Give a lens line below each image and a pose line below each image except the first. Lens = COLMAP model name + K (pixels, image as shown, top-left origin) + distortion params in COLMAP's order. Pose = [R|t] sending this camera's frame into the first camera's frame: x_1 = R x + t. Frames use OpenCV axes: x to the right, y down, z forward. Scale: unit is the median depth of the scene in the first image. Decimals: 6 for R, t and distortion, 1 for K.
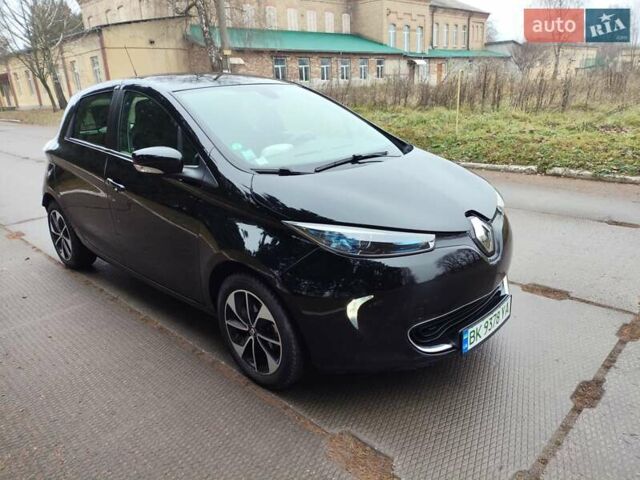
lens RADIAL K [[475.9, 0, 320.0], [0, 475.9, 240.0], [0, 0, 1]] dist [0.062548, -0.083291]
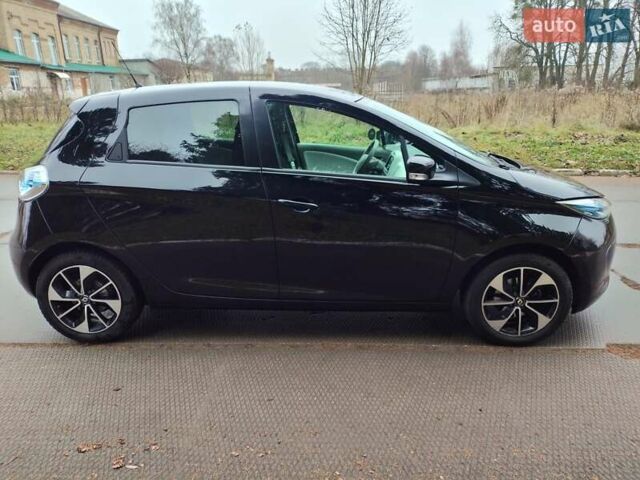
lens RADIAL K [[478.4, 0, 320.0], [0, 478.4, 240.0], [0, 0, 1]] dist [0.004006, 0.009359]
pose [[0.745083, -0.168620, 0.645305, -0.701077], [0.189299, 0.981191, 0.037820, -0.055089], [-0.639544, 0.093976, 0.762989, 0.219370]]
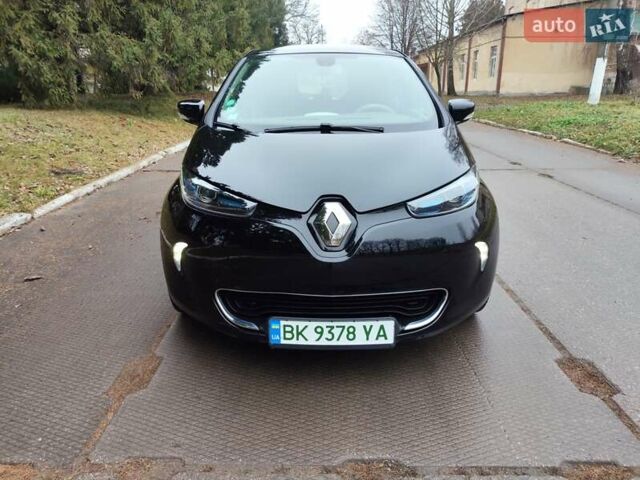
lens RADIAL K [[475.9, 0, 320.0], [0, 475.9, 240.0], [0, 0, 1]] dist [0.062548, -0.083291]
pose [[0.706271, 0.261340, -0.657938, 0.472846], [-0.251349, 0.961388, 0.112060, -0.038606], [0.661819, 0.086228, 0.744688, 0.197993]]
